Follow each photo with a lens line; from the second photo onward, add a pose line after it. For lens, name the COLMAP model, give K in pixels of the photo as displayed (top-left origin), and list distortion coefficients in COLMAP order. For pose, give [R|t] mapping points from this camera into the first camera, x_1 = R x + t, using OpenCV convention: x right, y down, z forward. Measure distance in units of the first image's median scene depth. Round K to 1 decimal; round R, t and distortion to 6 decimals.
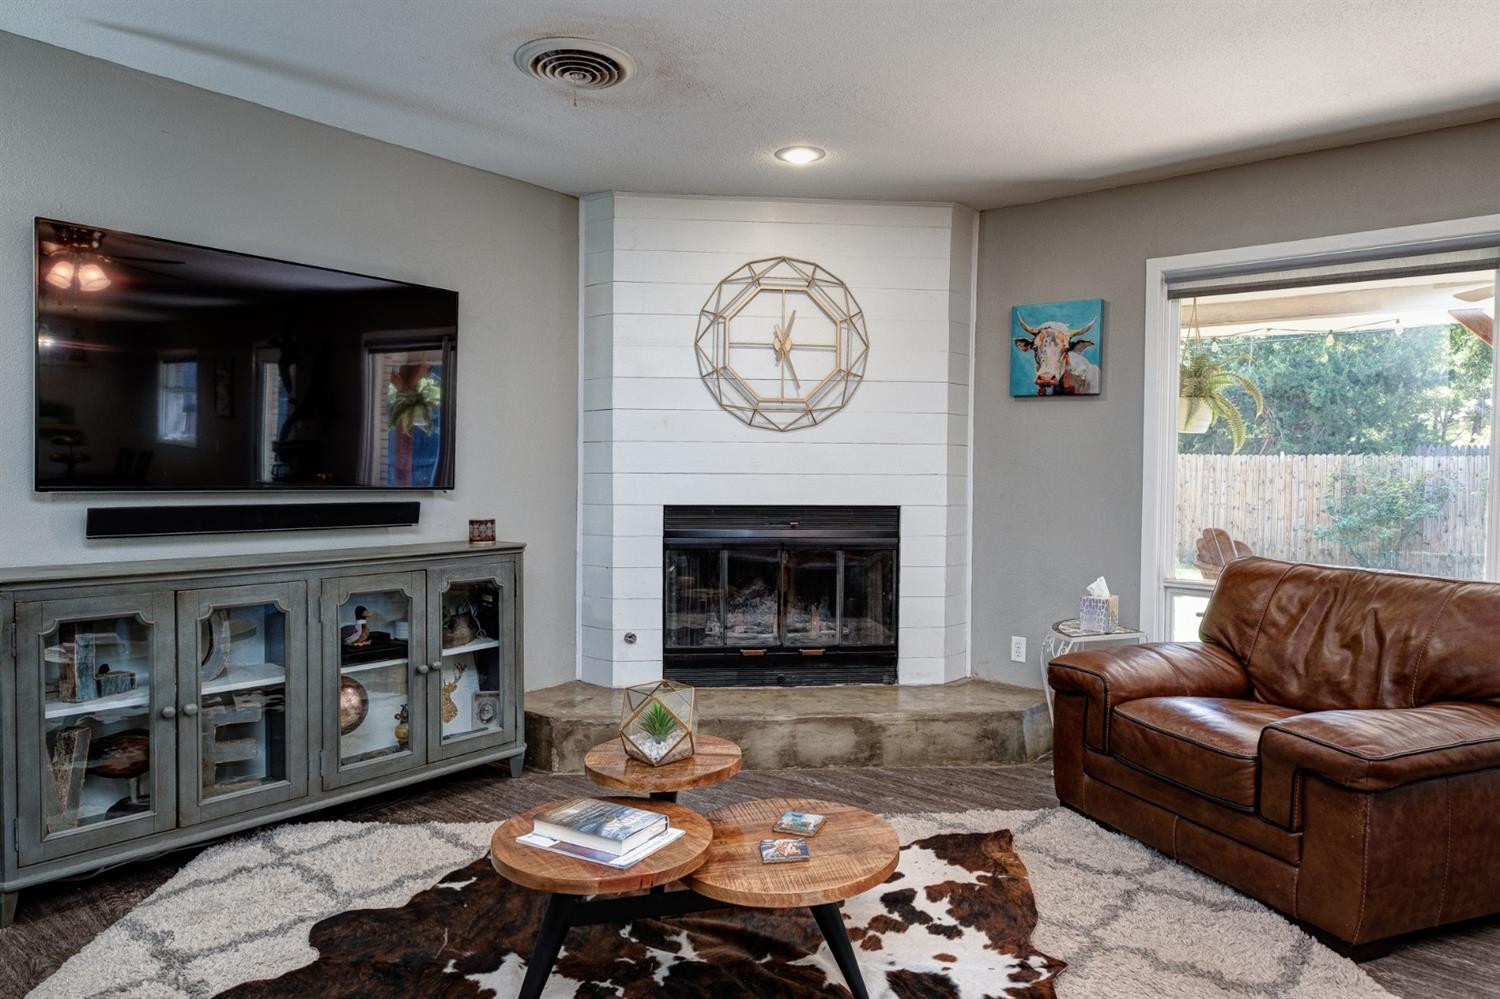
lens RADIAL K [[949.2, 0, 756.4], [0, 949.2, 496.8], [0, 0, 1]] dist [-0.002937, 0.000281]
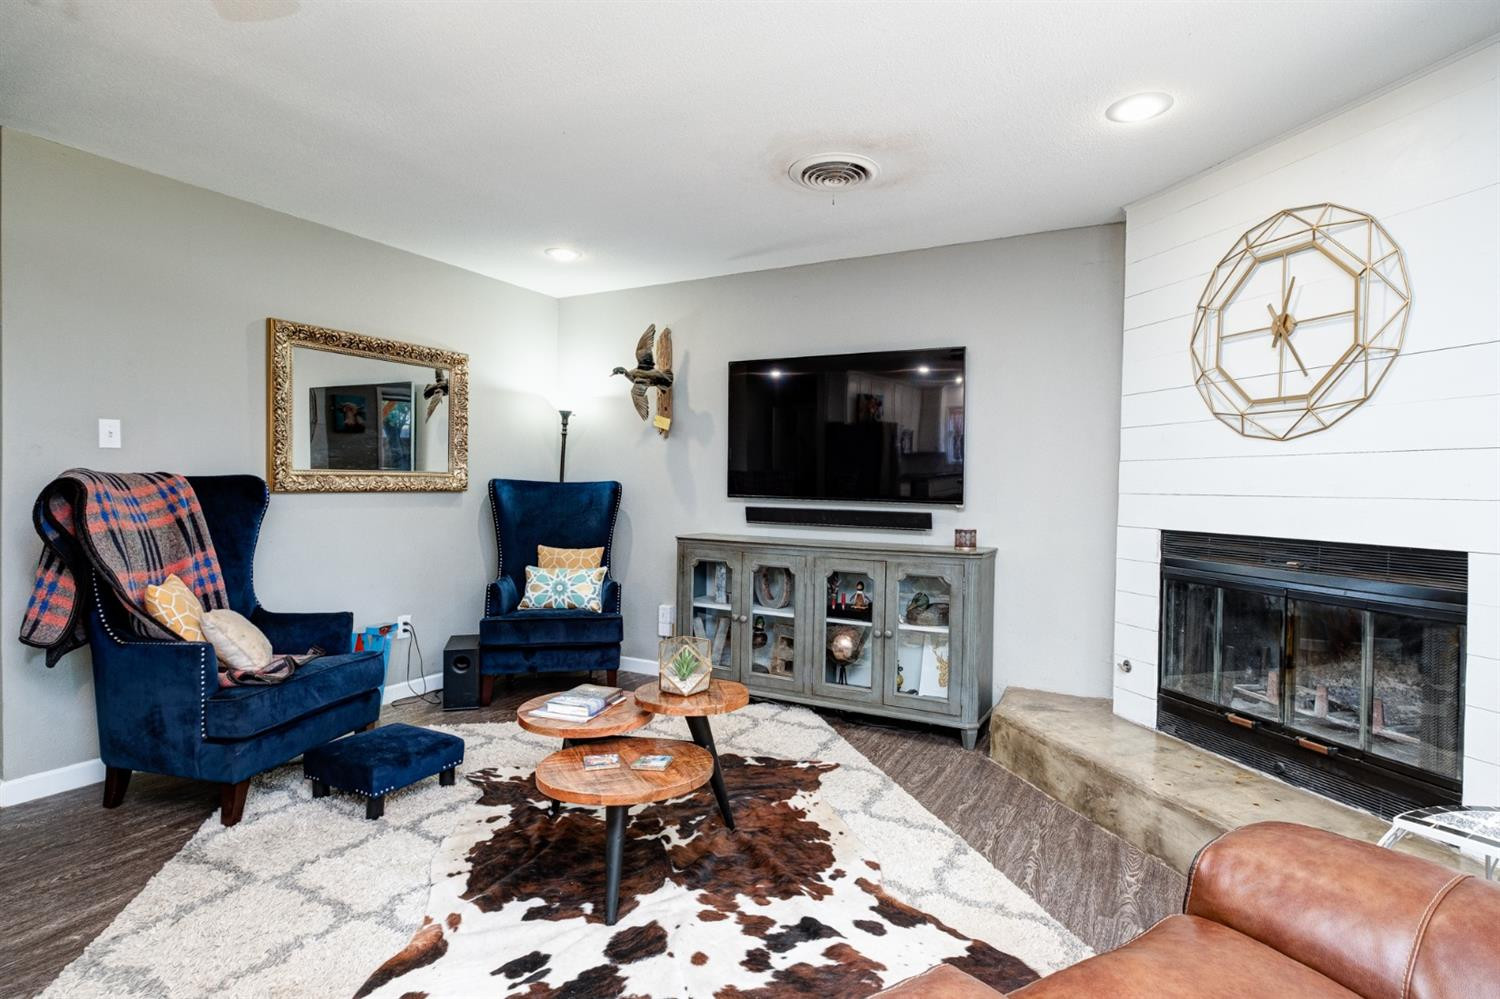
lens RADIAL K [[768.7, 0, 758.4], [0, 768.7, 496.7], [0, 0, 1]] dist [0.001153, -0.000535]
pose [[0.194154, 0.010123, -0.980919, 0.565731], [-0.041055, 0.999154, 0.002185, -0.008493], [0.980112, 0.039848, 0.194405, 0.489659]]
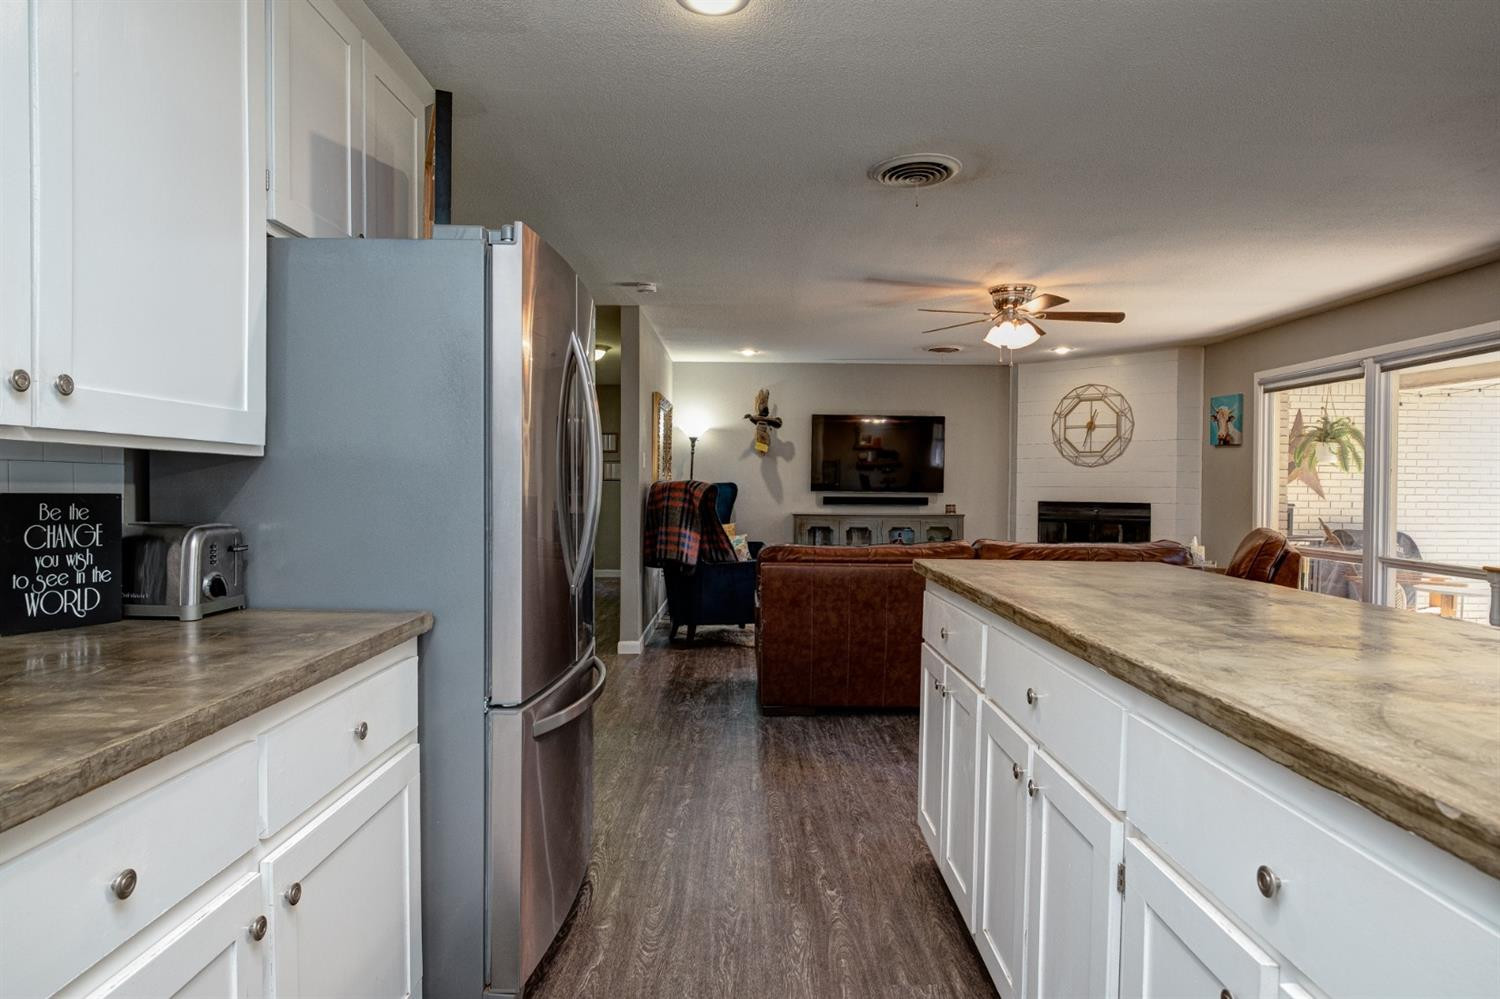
lens RADIAL K [[857.5, 0, 756.2], [0, 857.5, 500.9], [0, 0, 1]] dist [-0.004838, -0.001250]
pose [[0.654957, 0.010708, -0.755590, 1.007861], [-0.022323, 0.999737, -0.005181, 0.033862], [0.755336, 0.020260, 0.655024, -0.825959]]
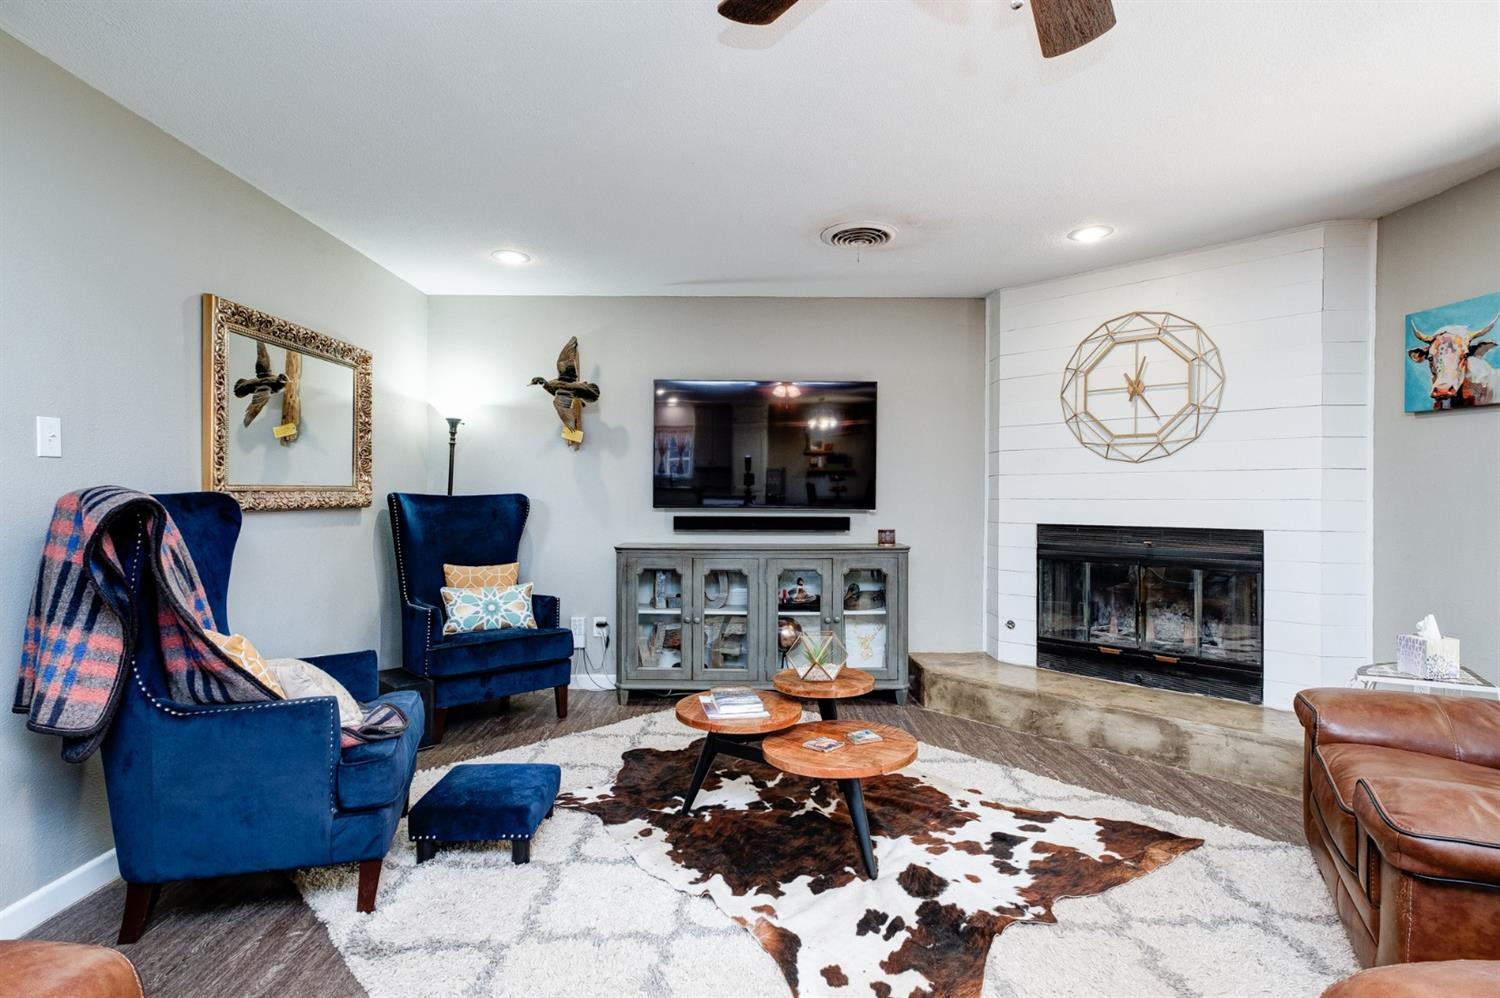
lens RADIAL K [[737.2, 0, 749.6], [0, 737.2, 496.2], [0, 0, 1]] dist [0.001416, -0.000437]
pose [[0.641686, -0.005686, -0.766946, 0.426332], [-0.018663, 0.999561, -0.023025, 0.001821], [0.766740, 0.029088, 0.641298, 0.068249]]
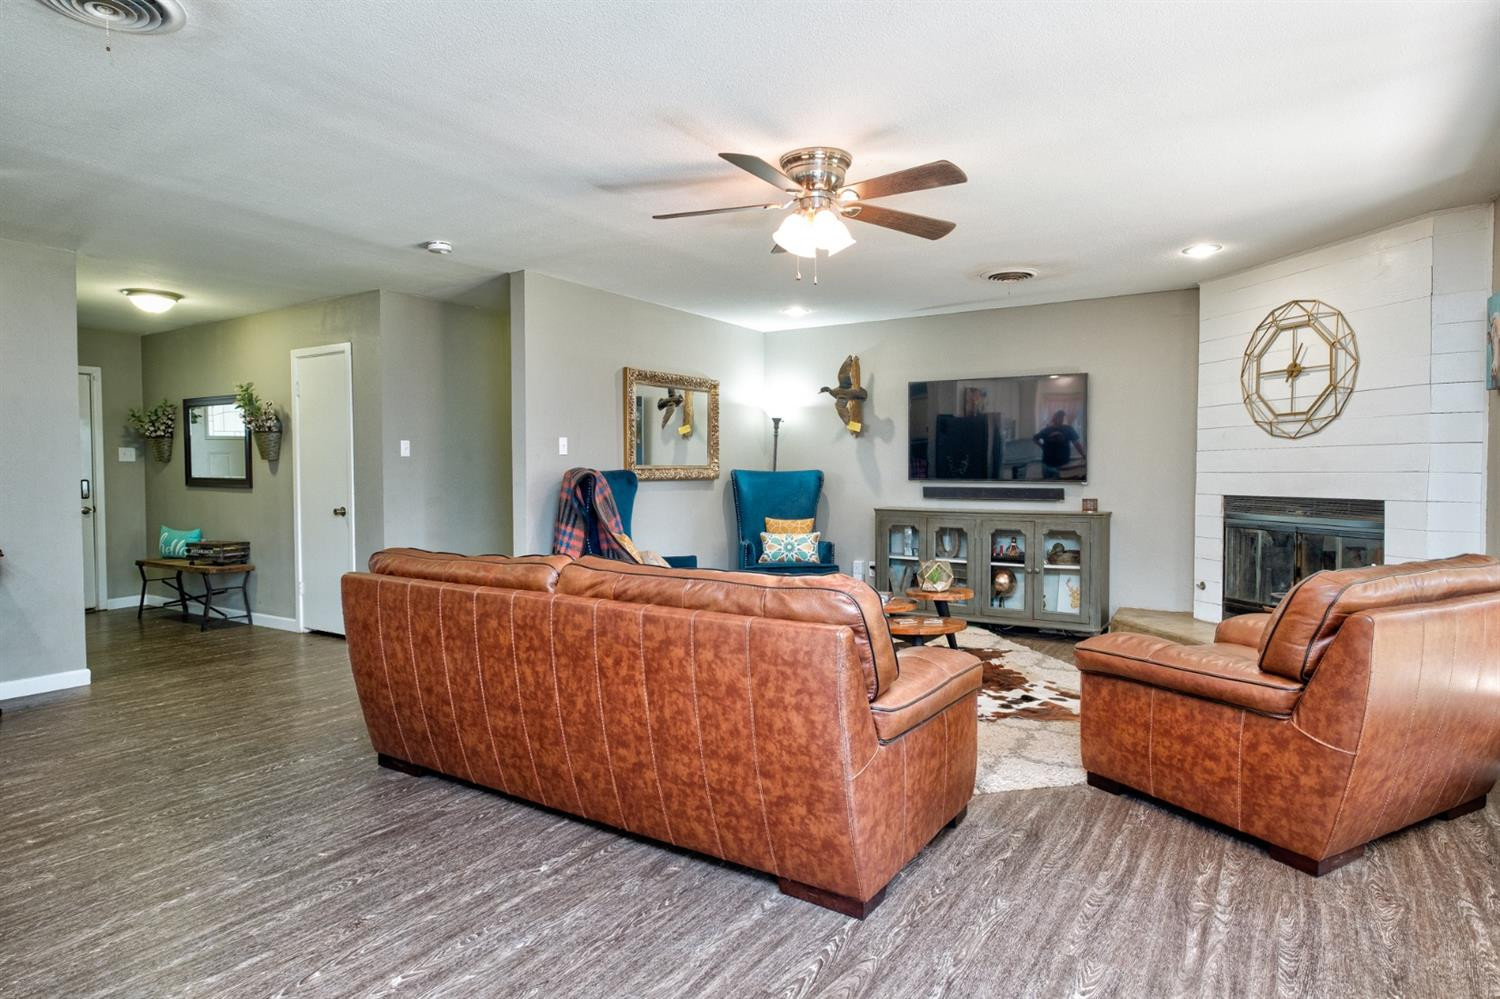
lens RADIAL K [[840.6, 0, 758.3], [0, 840.6, 497.6], [0, 0, 1]] dist [-0.000294, 0.000052]
pose [[0.132144, 0.022009, -0.990986, 1.076428], [-0.025227, 0.999504, 0.018834, 0.006617], [0.990909, 0.022511, 0.132634, 0.153670]]
